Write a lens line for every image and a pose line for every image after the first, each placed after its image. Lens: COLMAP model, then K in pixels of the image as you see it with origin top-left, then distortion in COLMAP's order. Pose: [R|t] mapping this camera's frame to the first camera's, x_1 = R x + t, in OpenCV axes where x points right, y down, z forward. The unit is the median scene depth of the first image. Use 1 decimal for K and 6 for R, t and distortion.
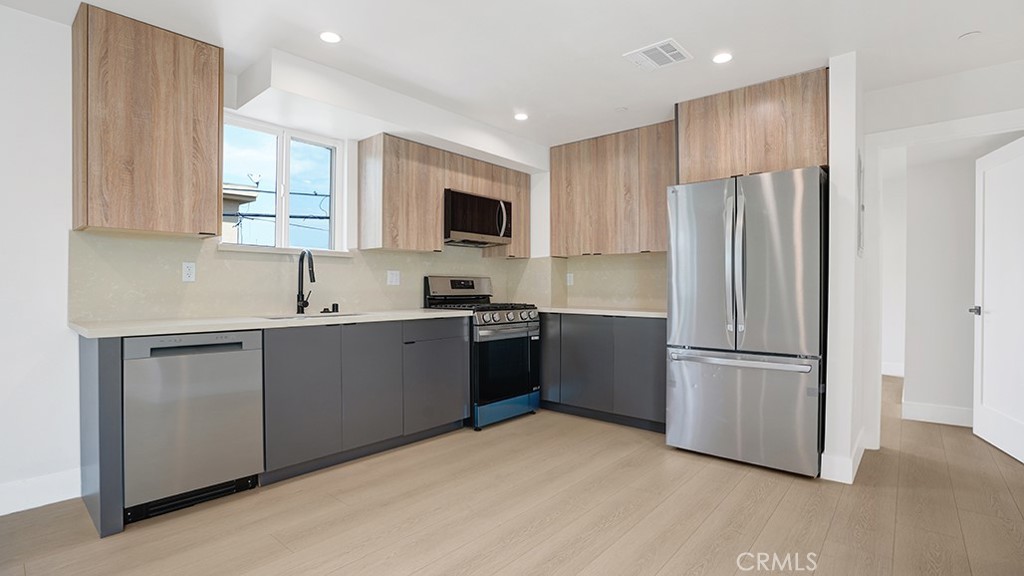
lens RADIAL K [[491.8, 0, 497.2], [0, 491.8, 288.3], [0, 0, 1]] dist [-0.060659, 0.010282]
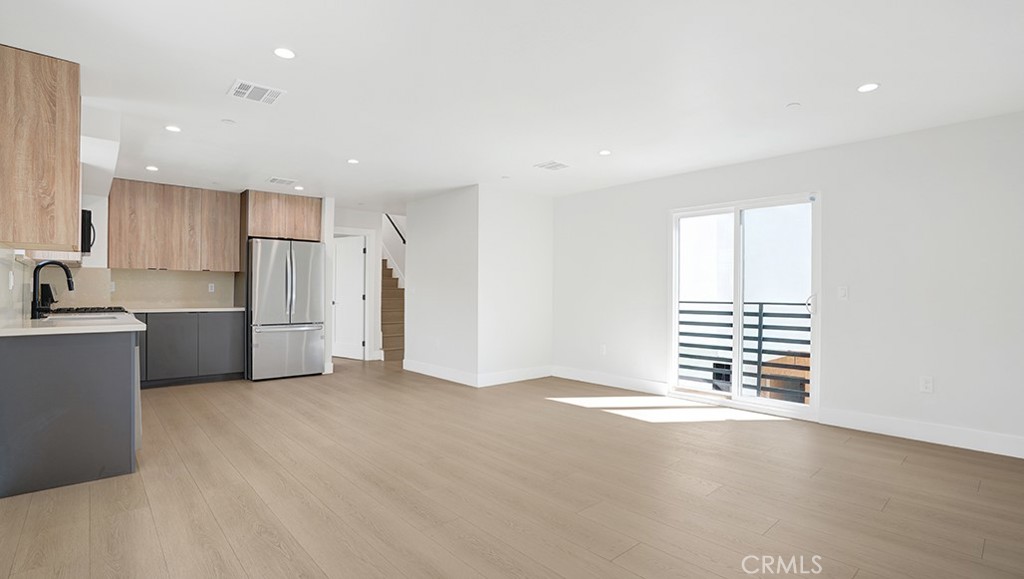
lens RADIAL K [[516.3, 0, 508.0], [0, 516.3, 288.8], [0, 0, 1]] dist [-0.020237, 0.000780]
pose [[0.107608, 0.005388, 0.994179, -1.135681], [0.000621, 0.999985, -0.005486, -0.006361], [-0.994193, 0.001208, 0.107603, -0.122413]]
